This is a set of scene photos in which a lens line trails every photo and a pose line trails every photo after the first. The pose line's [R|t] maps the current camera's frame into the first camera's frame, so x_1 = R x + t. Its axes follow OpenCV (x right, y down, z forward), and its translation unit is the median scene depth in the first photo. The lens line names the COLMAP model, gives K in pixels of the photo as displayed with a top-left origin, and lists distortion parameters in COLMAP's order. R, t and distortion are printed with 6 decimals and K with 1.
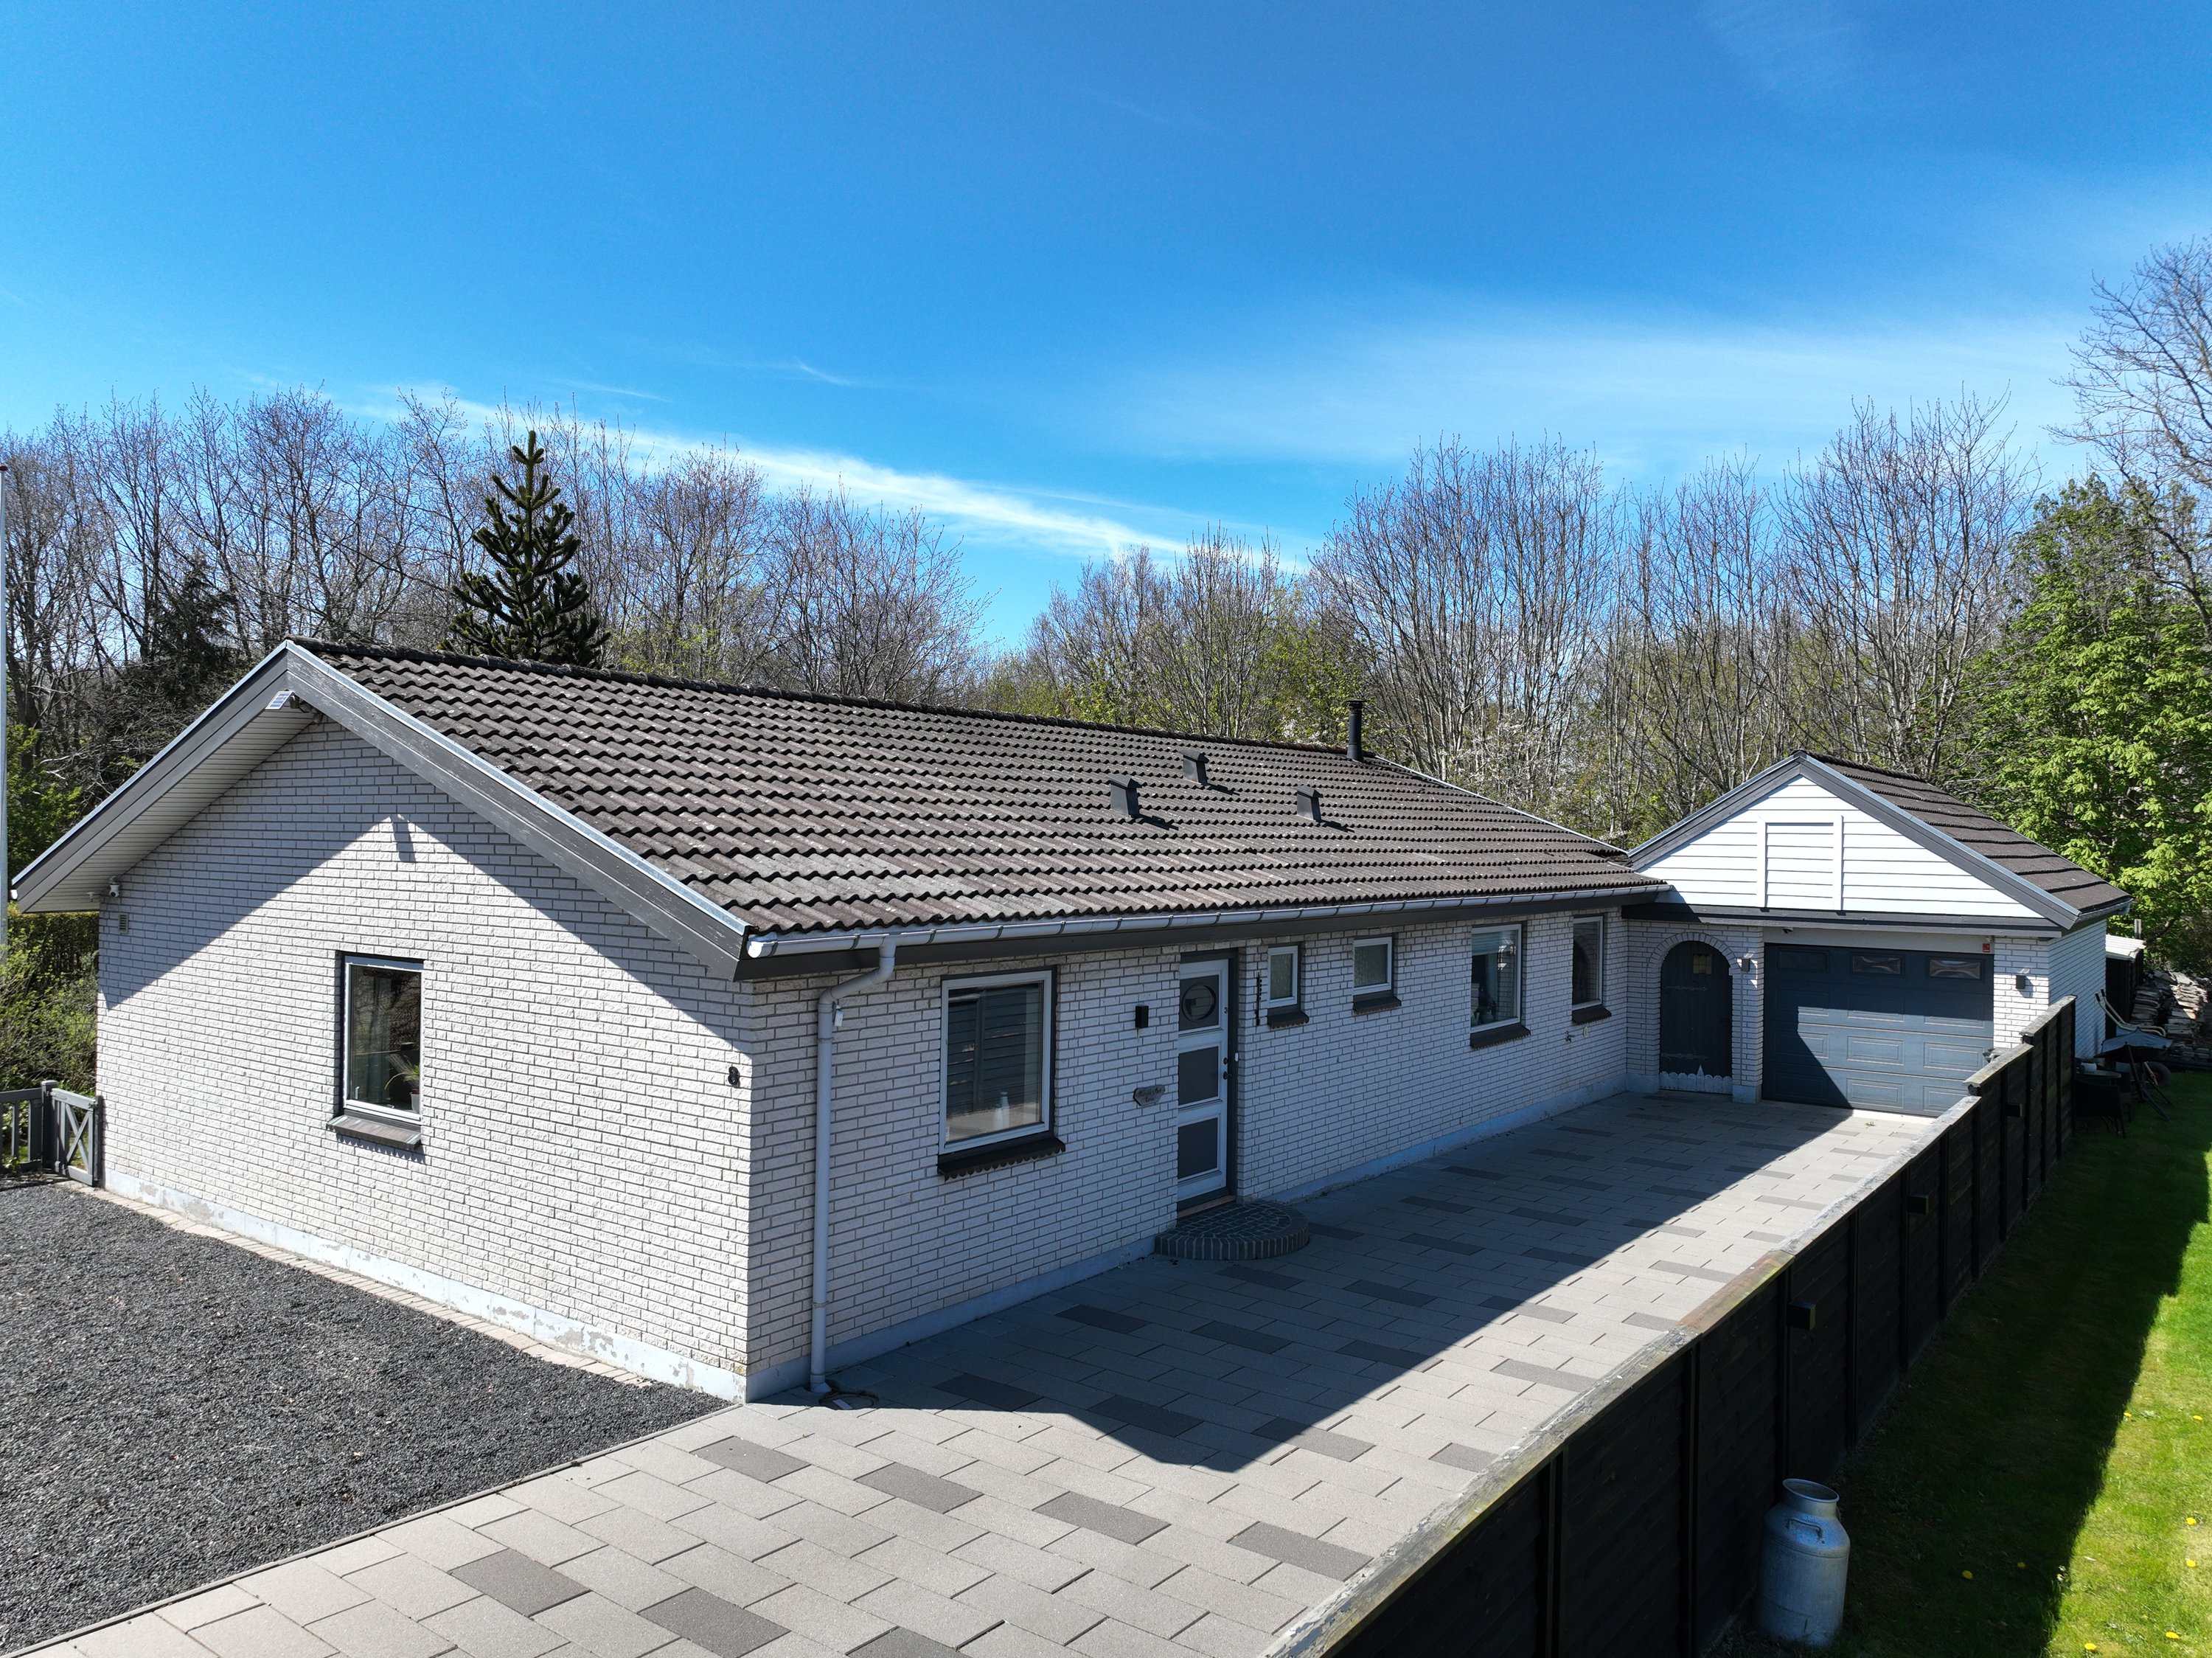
lens RADIAL K [[1569.0, 0, 1106.1], [0, 1569.0, 822.1], [0, 0, 1]] dist [-0.001183, 0.020500]
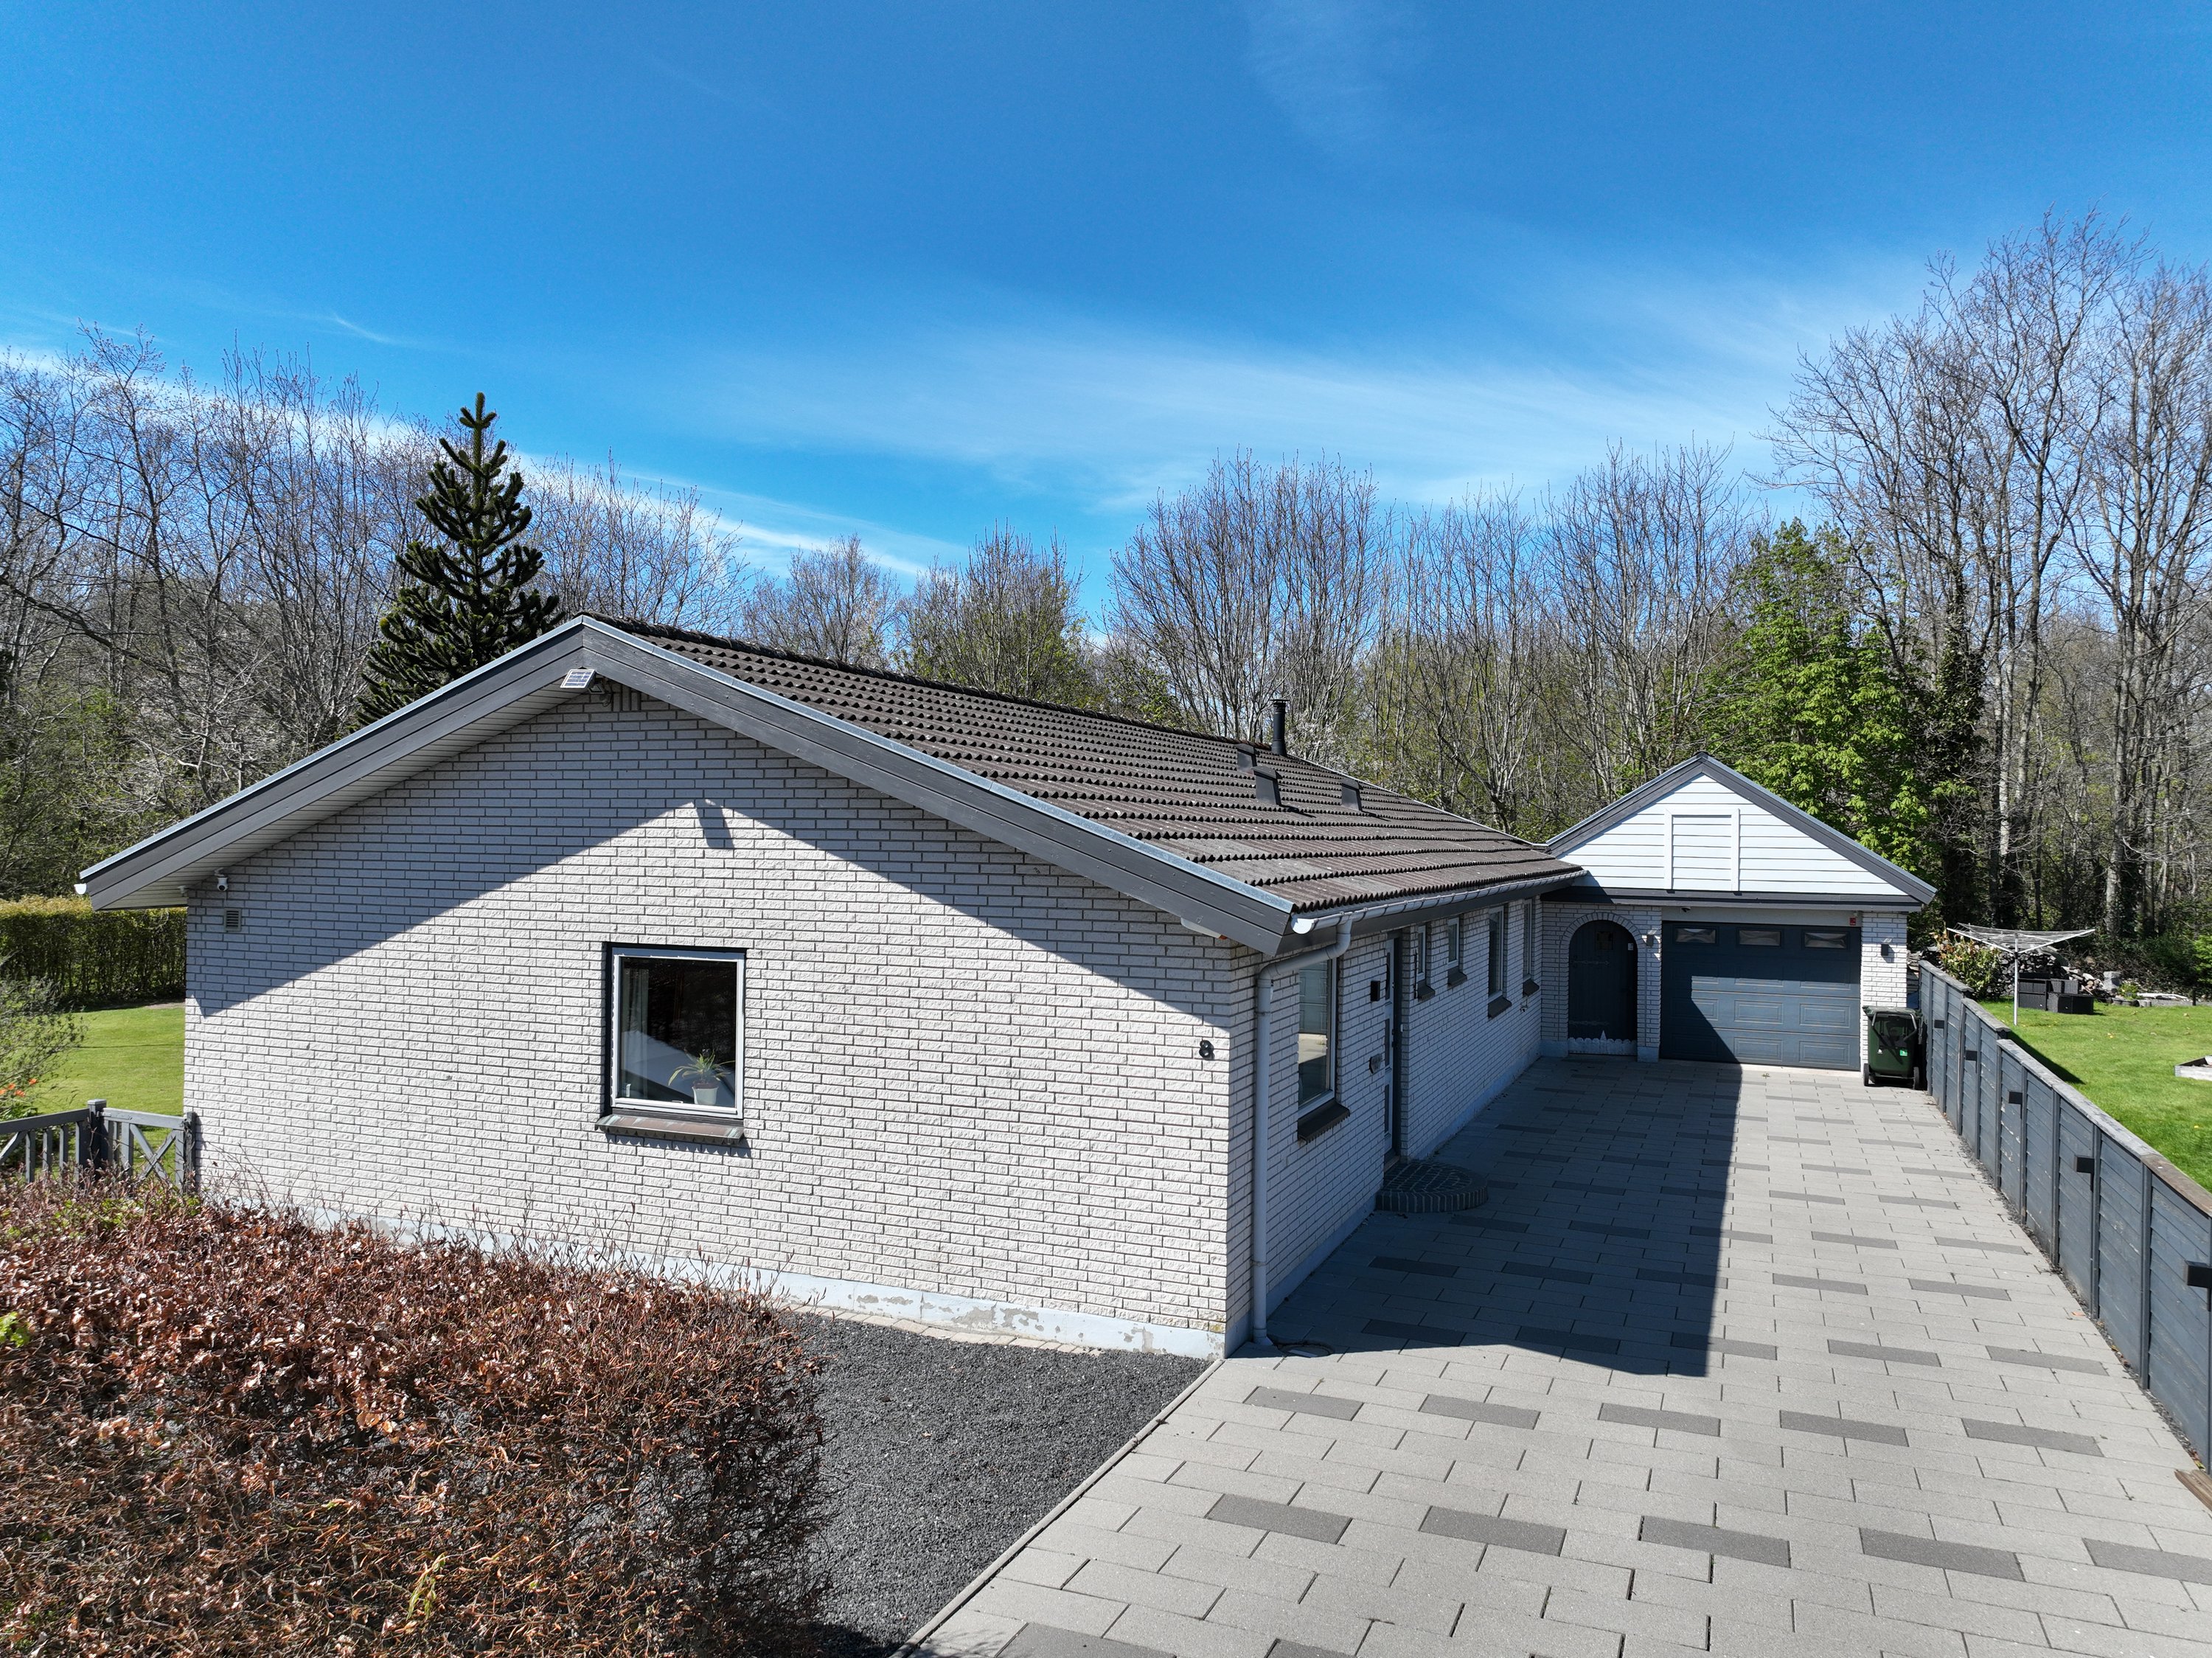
lens RADIAL K [[1569.0, 0, 1108.2], [0, 1569.0, 824.9], [0, 0, 1]] dist [-0.001183, 0.020500]
pose [[0.968472, 0.000697, 0.249120, -0.409426], [-0.001783, 0.999990, 0.004133, 0.005757], [-0.249114, -0.004447, 0.968464, 0.001752]]
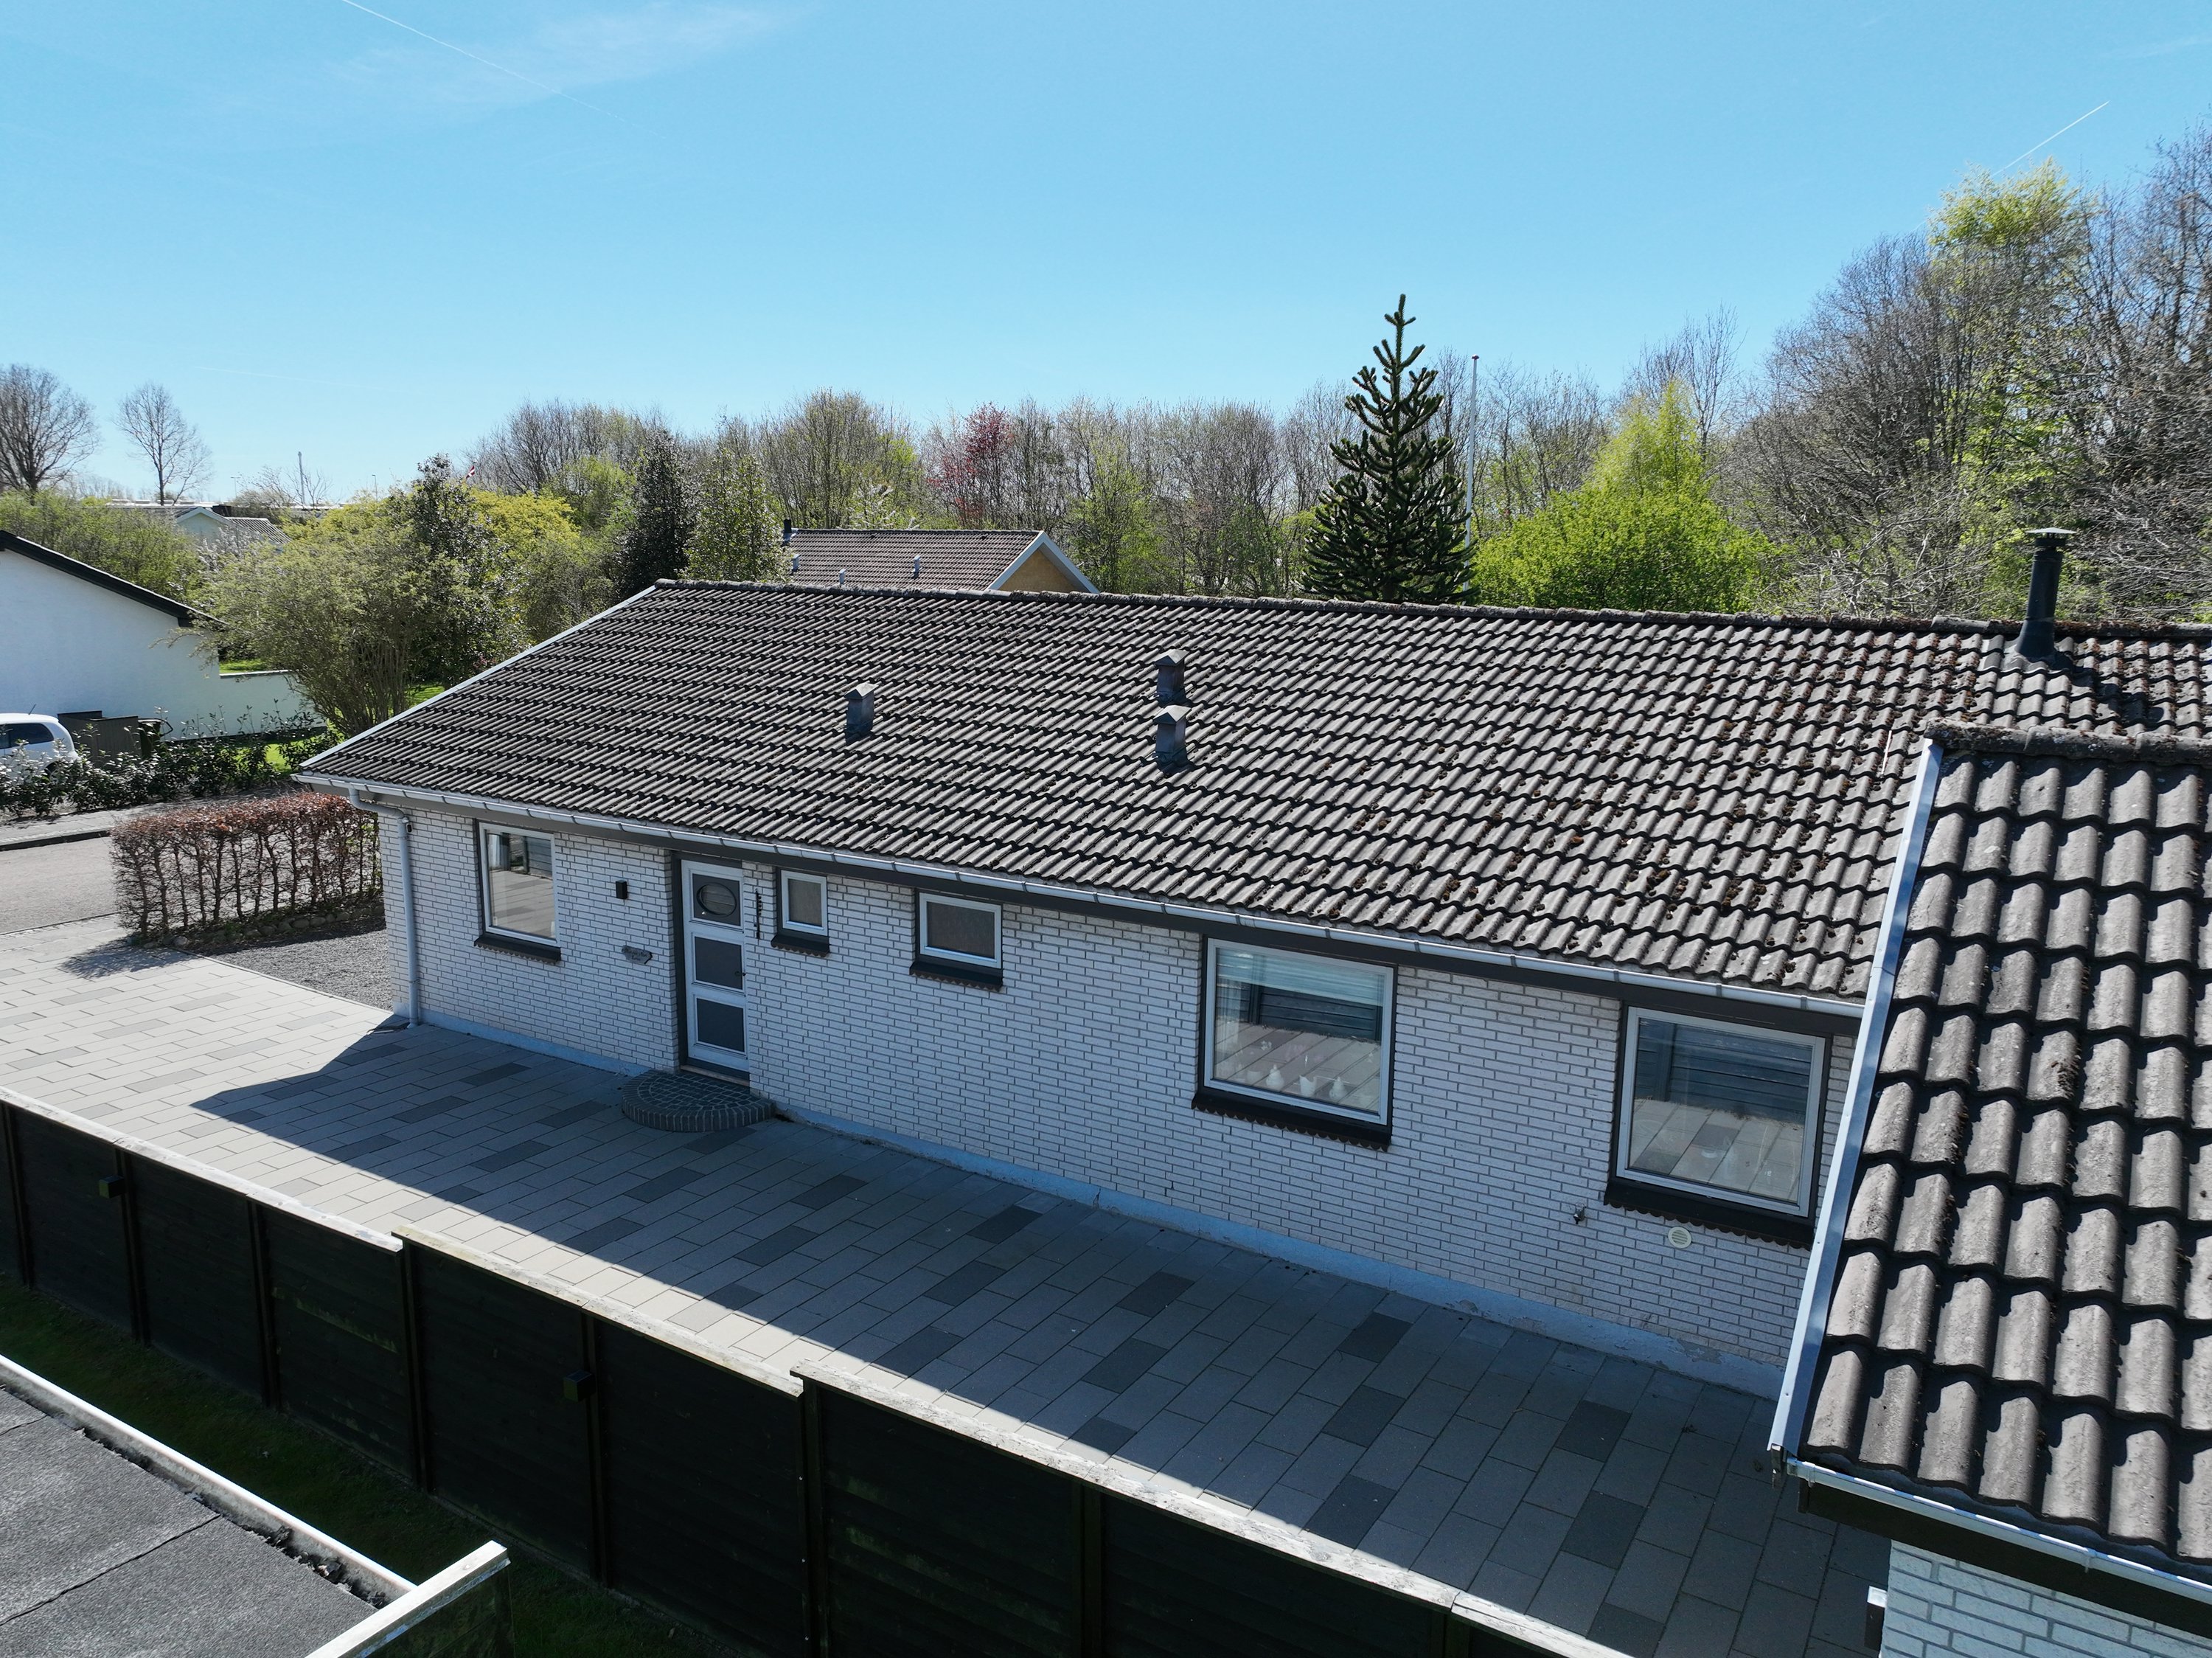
lens RADIAL K [[1569.0, 0, 1103.4], [0, 1569.0, 824.7], [0, 0, 1]] dist [-0.001183, 0.020500]
pose [[0.070006, 0.155719, -0.985318, 1.216082], [-0.001904, 0.987760, 0.155970, -0.116115], [0.997545, -0.009043, 0.069445, 1.248717]]
